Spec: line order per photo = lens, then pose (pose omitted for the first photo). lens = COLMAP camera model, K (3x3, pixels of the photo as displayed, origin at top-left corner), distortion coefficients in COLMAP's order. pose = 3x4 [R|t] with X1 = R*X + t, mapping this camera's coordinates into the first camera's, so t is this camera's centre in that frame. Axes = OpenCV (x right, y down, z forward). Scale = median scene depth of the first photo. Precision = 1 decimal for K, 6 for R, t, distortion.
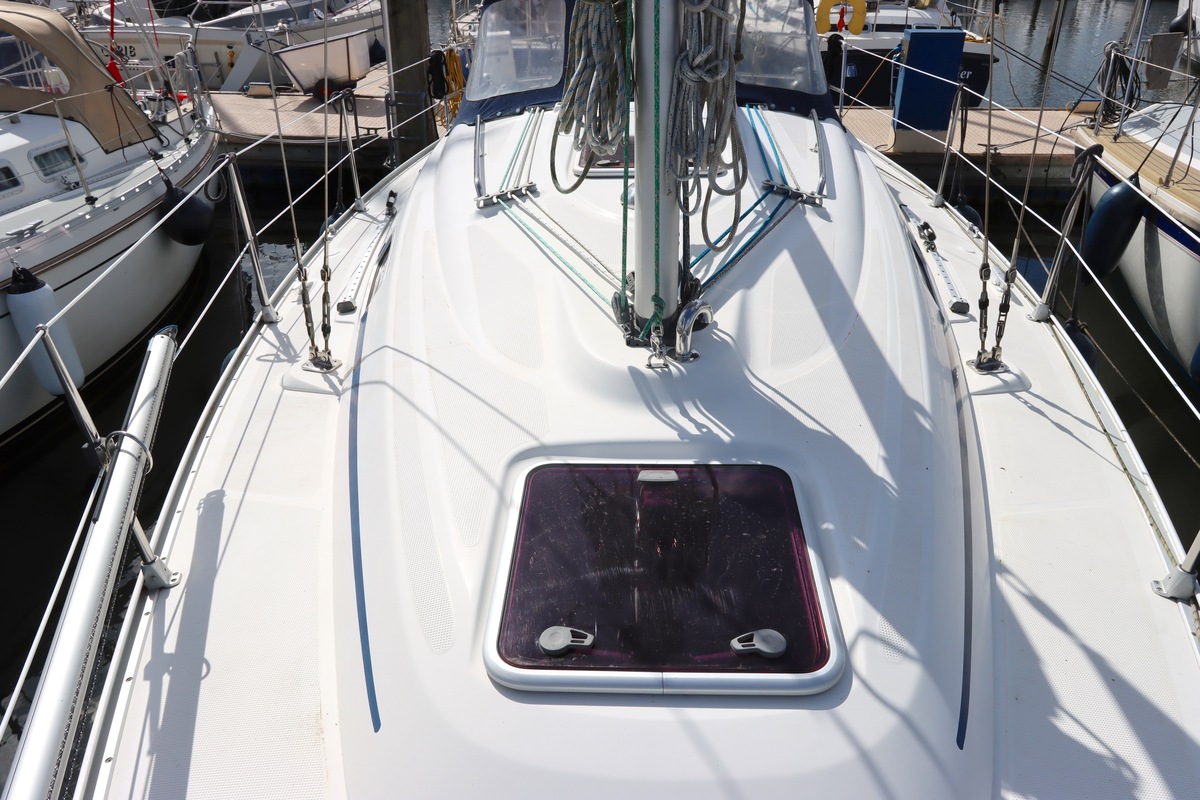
lens RADIAL K [[889.4, 0, 604.2], [0, 889.4, 388.8], [0, 0, 1]] dist [-0.004214, -0.013358]
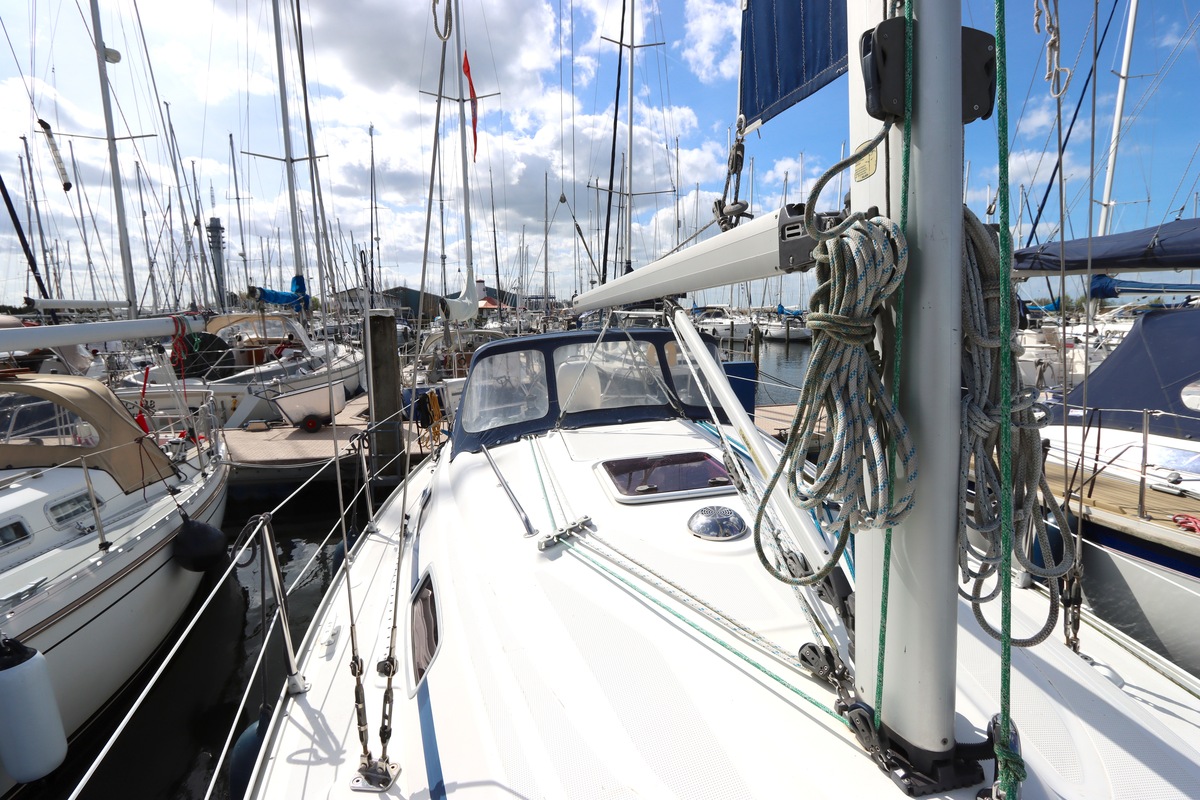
lens RADIAL K [[564.8, 0, 583.4], [0, 564.8, 396.8], [0, 0, 1]] dist [-0.023192, 0.004055]
pose [[0.981698, -0.060304, 0.180643, -0.193384], [0.116530, 0.940452, -0.319328, -0.157106], [-0.150630, 0.334534, 0.930267, 0.366395]]
